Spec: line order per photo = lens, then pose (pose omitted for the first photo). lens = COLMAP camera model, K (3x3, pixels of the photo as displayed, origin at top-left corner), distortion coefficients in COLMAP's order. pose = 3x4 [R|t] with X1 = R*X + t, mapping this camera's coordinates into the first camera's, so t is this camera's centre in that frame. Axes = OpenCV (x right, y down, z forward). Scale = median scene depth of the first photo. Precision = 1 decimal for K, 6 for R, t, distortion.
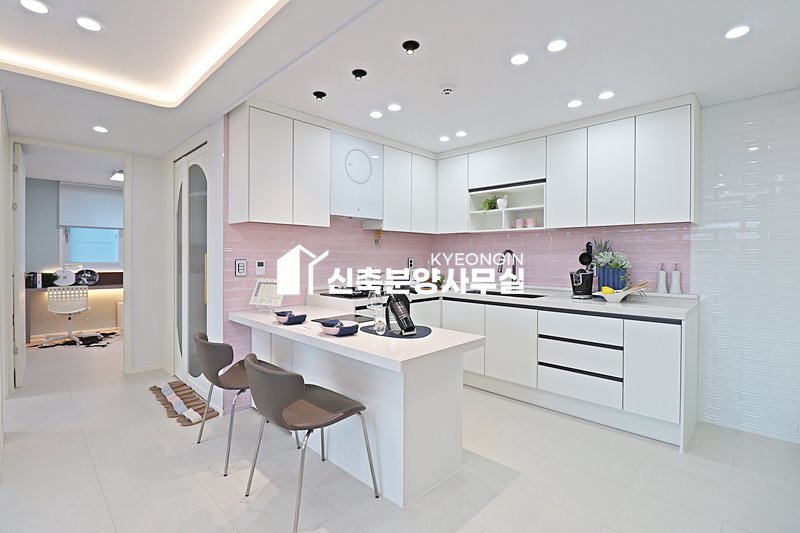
lens RADIAL K [[373.9, 0, 399.5], [0, 373.9, 259.9], [0, 0, 1]] dist [0.000069, -0.013407]
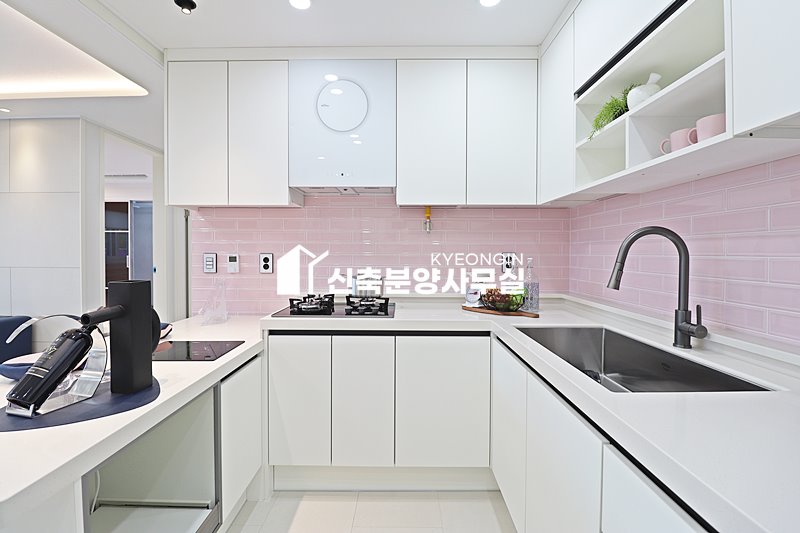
lens RADIAL K [[367.7, 0, 401.2], [0, 367.7, 259.2], [0, 0, 1]] dist [-0.001809, -0.013028]
pose [[0.693245, 0.008592, -0.720650, 0.267984], [-0.008321, 0.999958, 0.003917, 0.003556], [0.720654, 0.003281, 0.693288, 0.424511]]
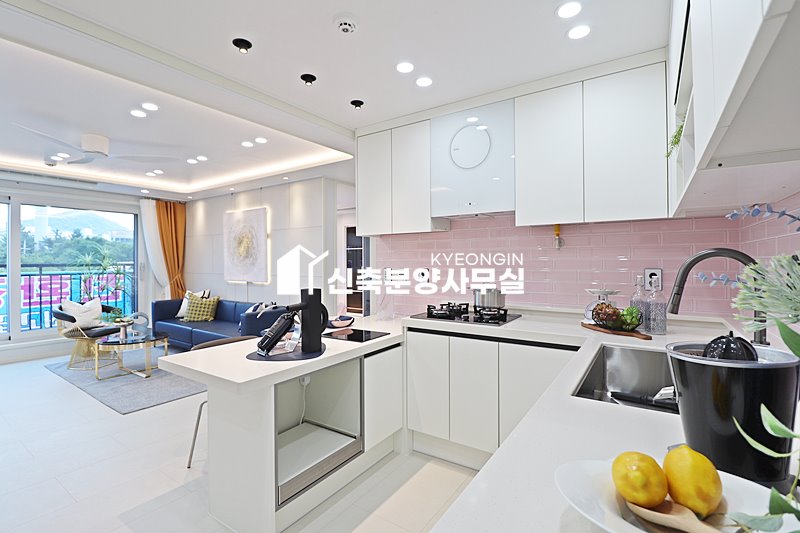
lens RADIAL K [[373.9, 0, 399.5], [0, 373.9, 259.9], [0, 0, 1]] dist [0.000069, -0.013407]
pose [[0.177188, -0.009156, -0.984134, 0.400819], [-0.005938, 0.999929, -0.010372, -0.008078], [0.984159, 0.007681, 0.177121, 0.480134]]
